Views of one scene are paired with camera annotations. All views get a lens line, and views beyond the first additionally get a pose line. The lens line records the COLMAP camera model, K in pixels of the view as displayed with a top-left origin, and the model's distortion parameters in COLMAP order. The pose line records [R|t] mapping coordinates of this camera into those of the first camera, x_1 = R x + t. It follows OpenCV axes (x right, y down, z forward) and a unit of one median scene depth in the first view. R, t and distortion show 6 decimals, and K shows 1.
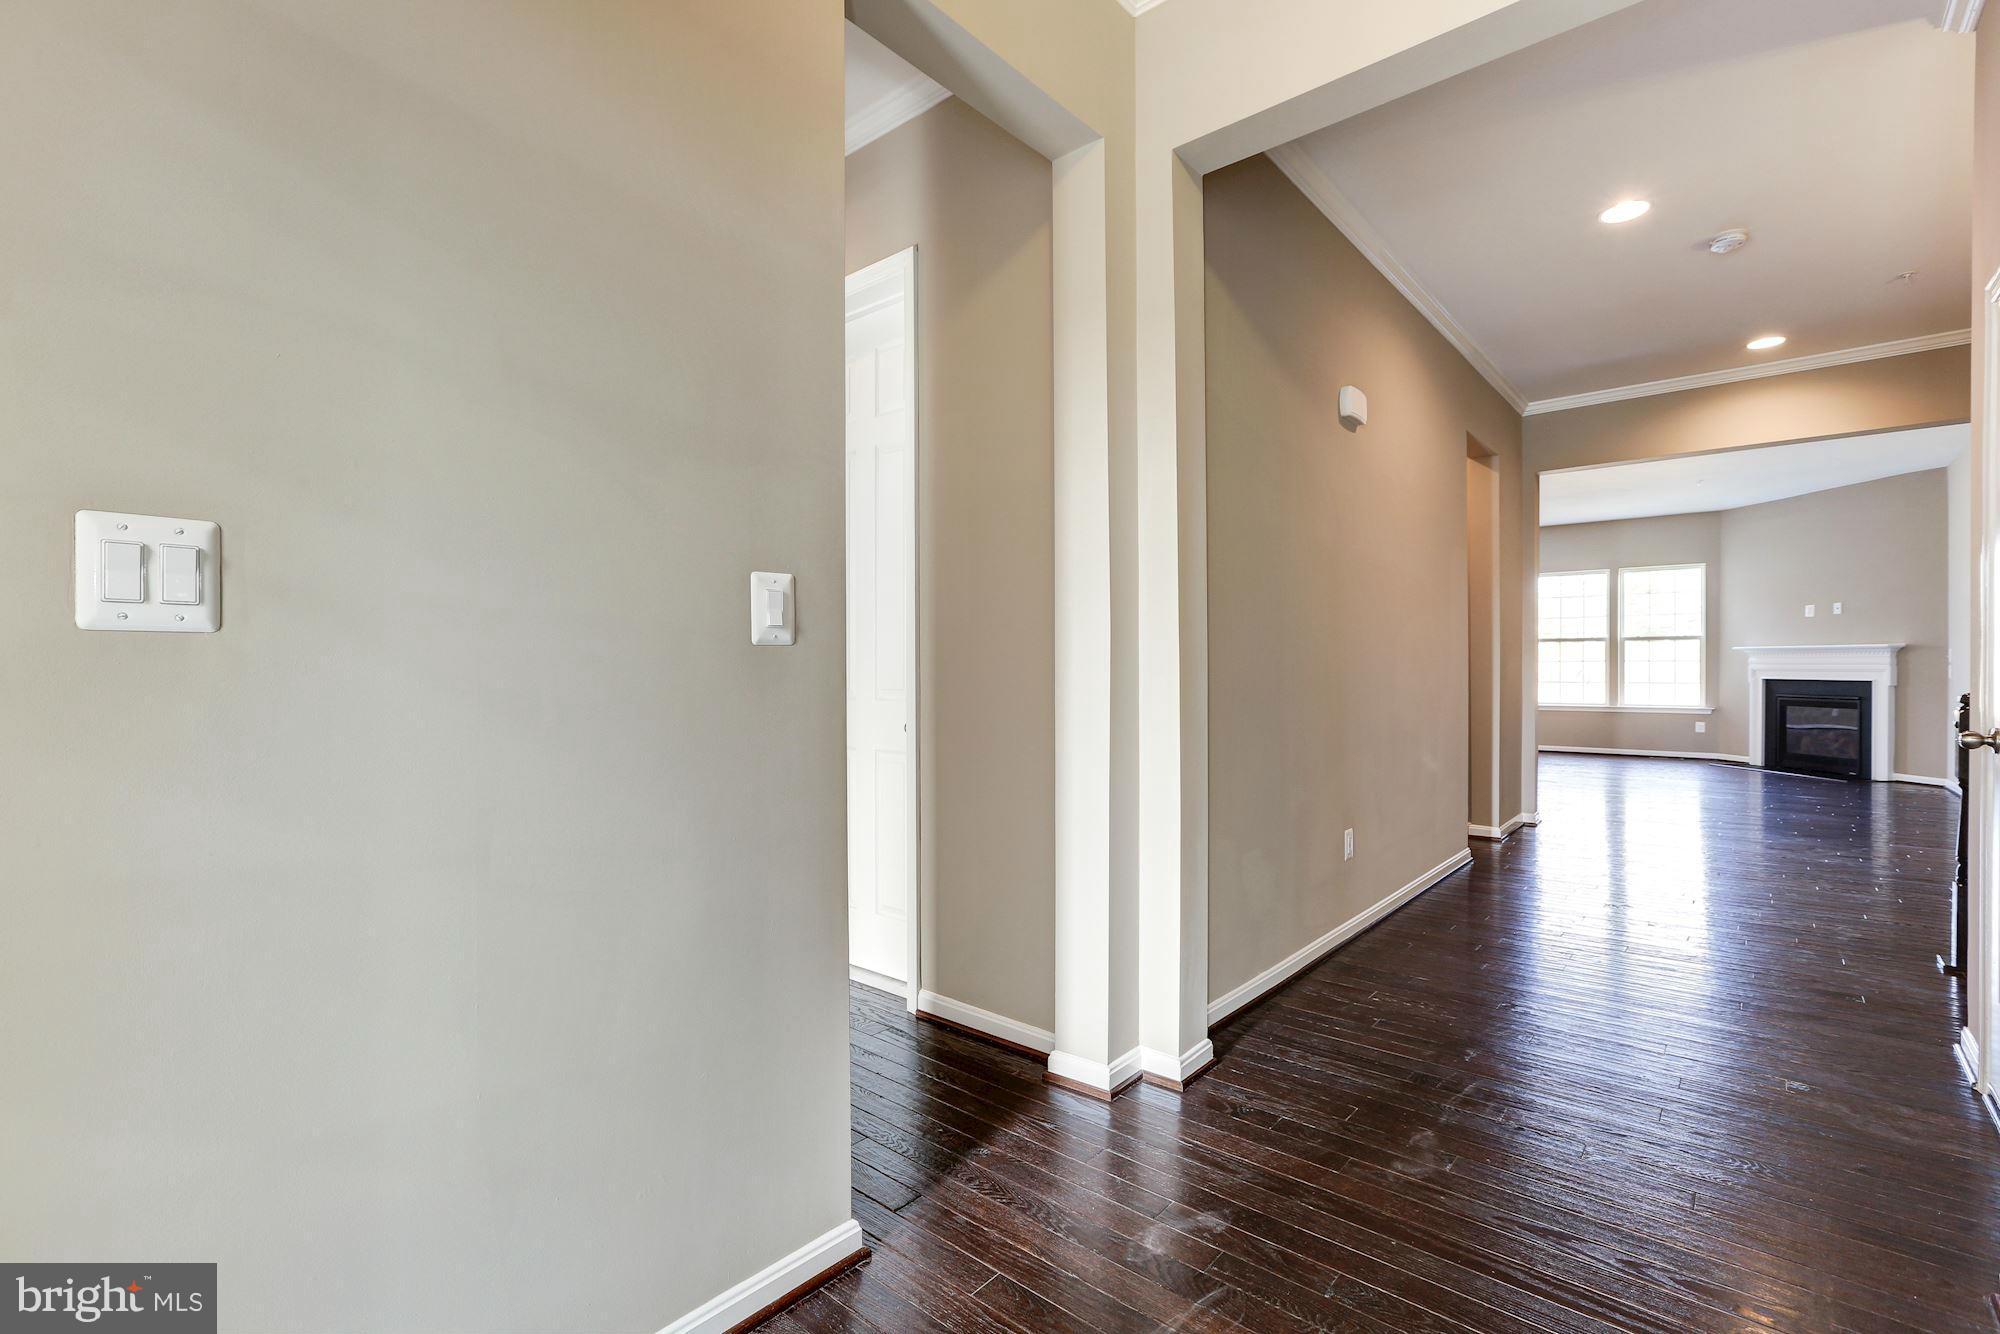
lens RADIAL K [[915.1, 0, 996.1], [0, 915.1, 674.1], [0, 0, 1]] dist [-0.010915, 0.007428]
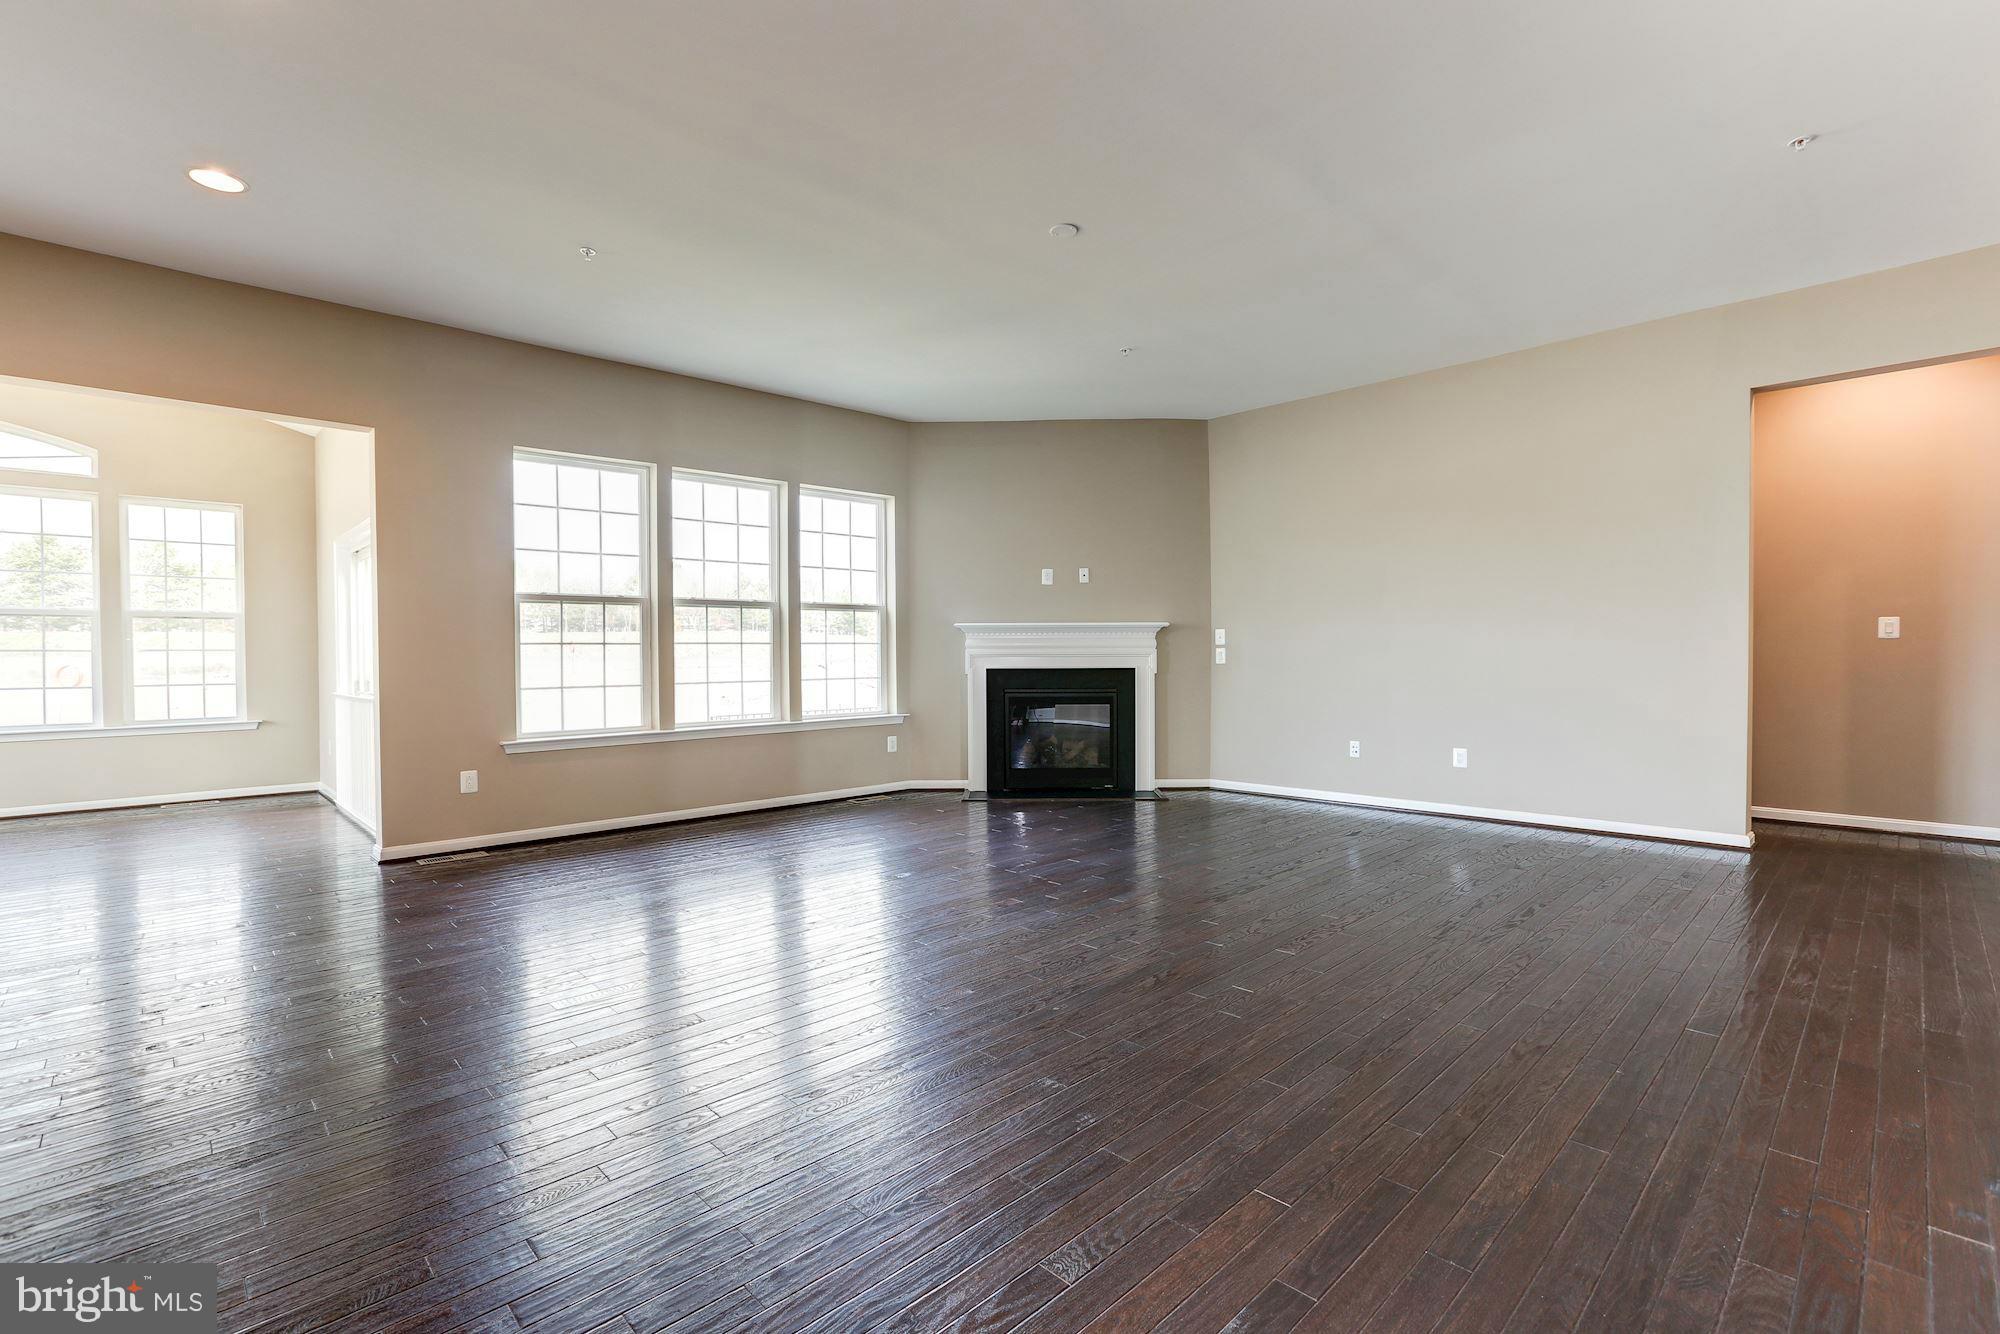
lens RADIAL K [[915.1, 0, 996.3], [0, 915.1, 672.8], [0, 0, 1]] dist [-0.010915, 0.007428]
pose [[0.111062, -0.001061, 0.993813, 0.137657], [0.017749, 0.999842, -0.000916, 0.009398], [-0.993655, 0.017741, 0.111063, 0.959001]]
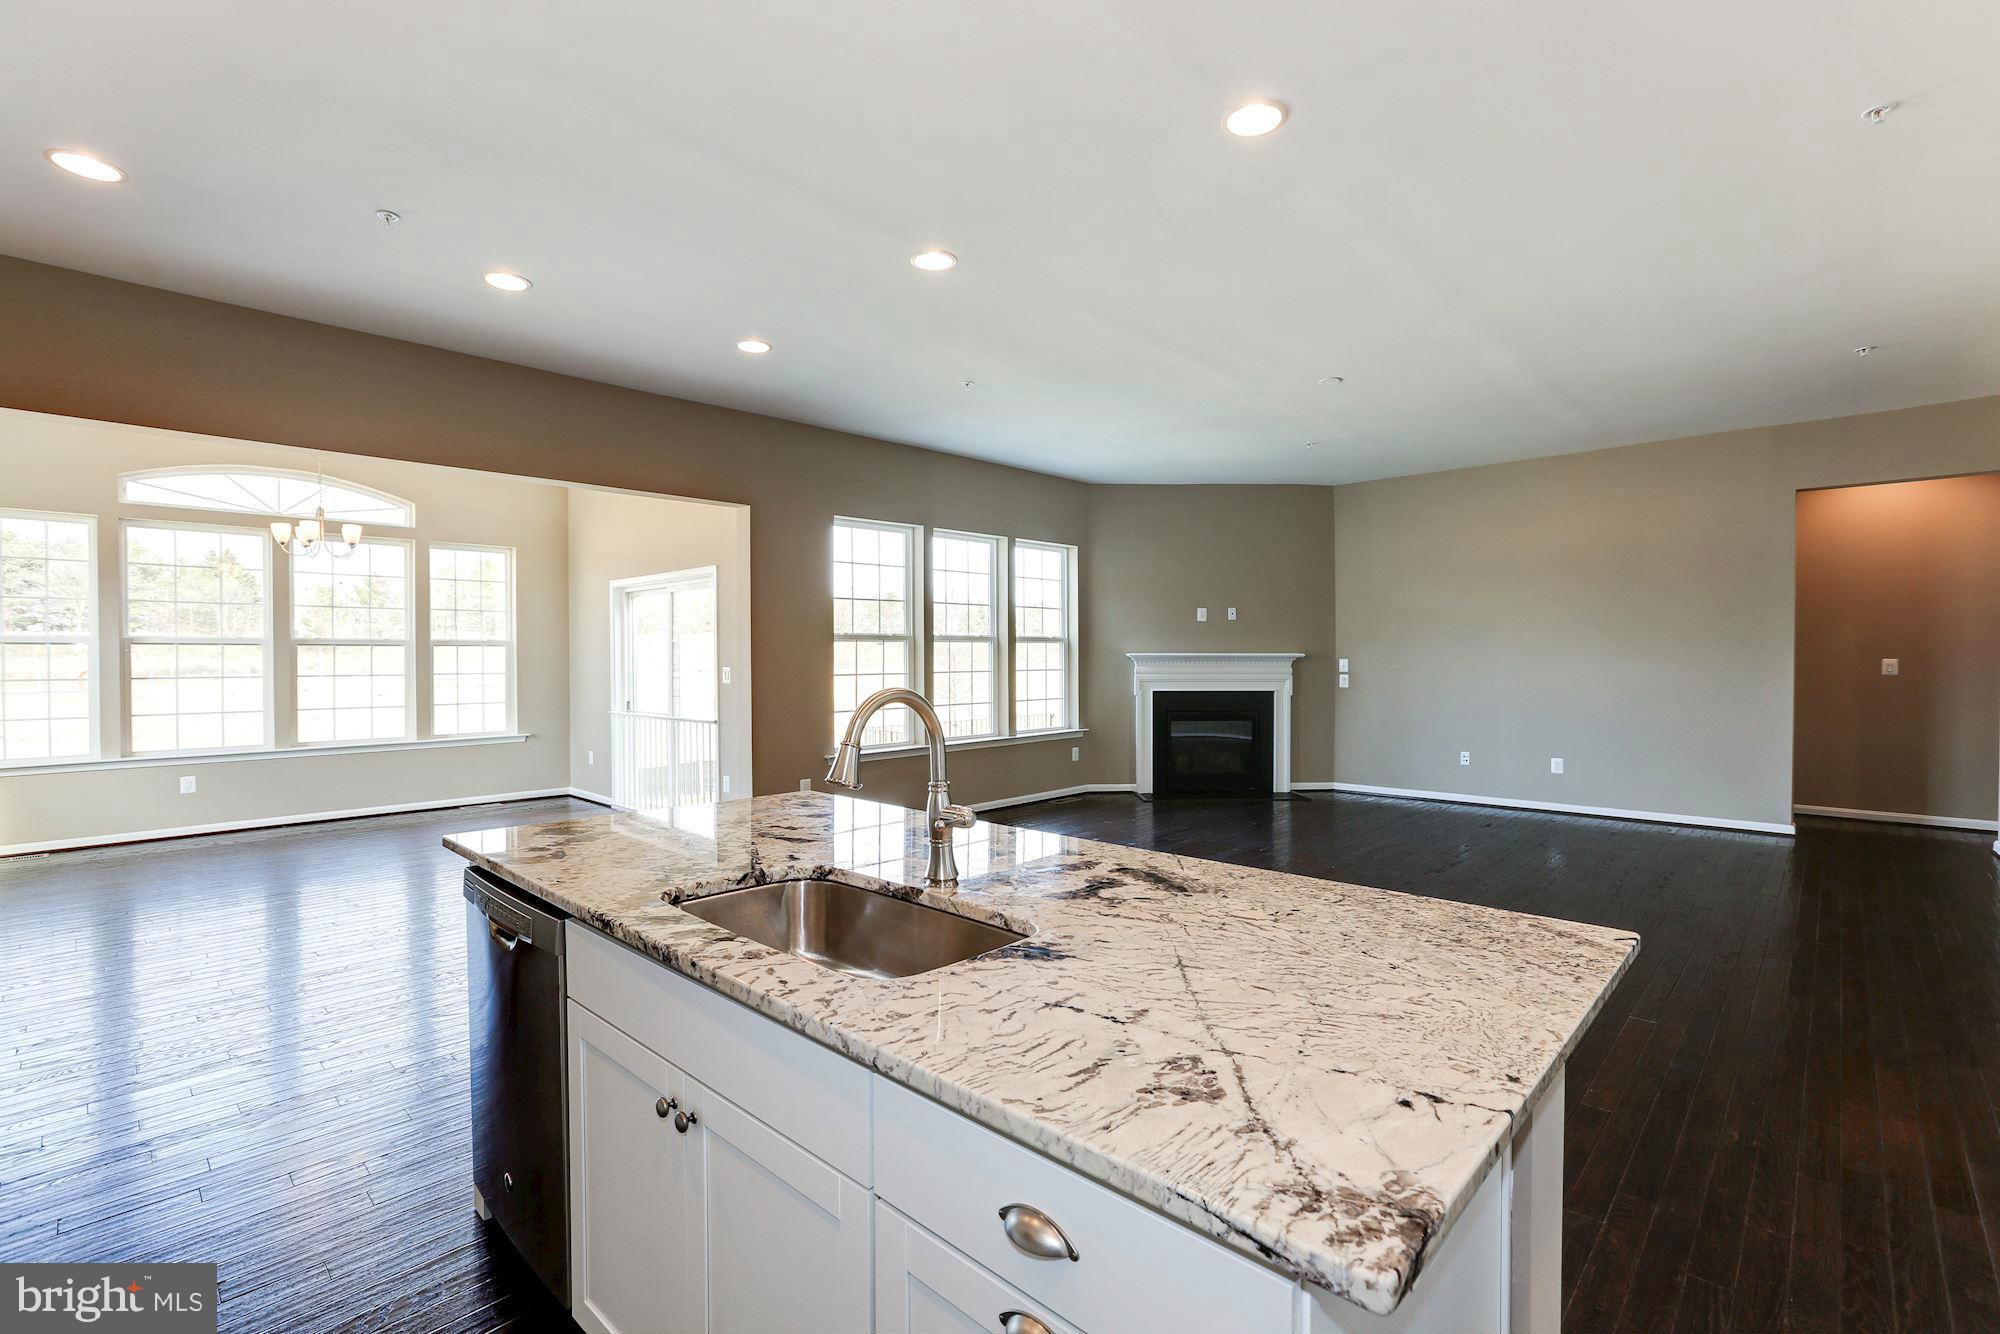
lens RADIAL K [[915.1, 0, 996.1], [0, 915.1, 666.5], [0, 0, 1]] dist [-0.010915, 0.007428]
pose [[0.067865, 0.009971, 0.997645, -0.024112], [0.013733, 0.999846, -0.010927, -0.011174], [-0.997600, 0.014443, 0.067717, 1.142091]]
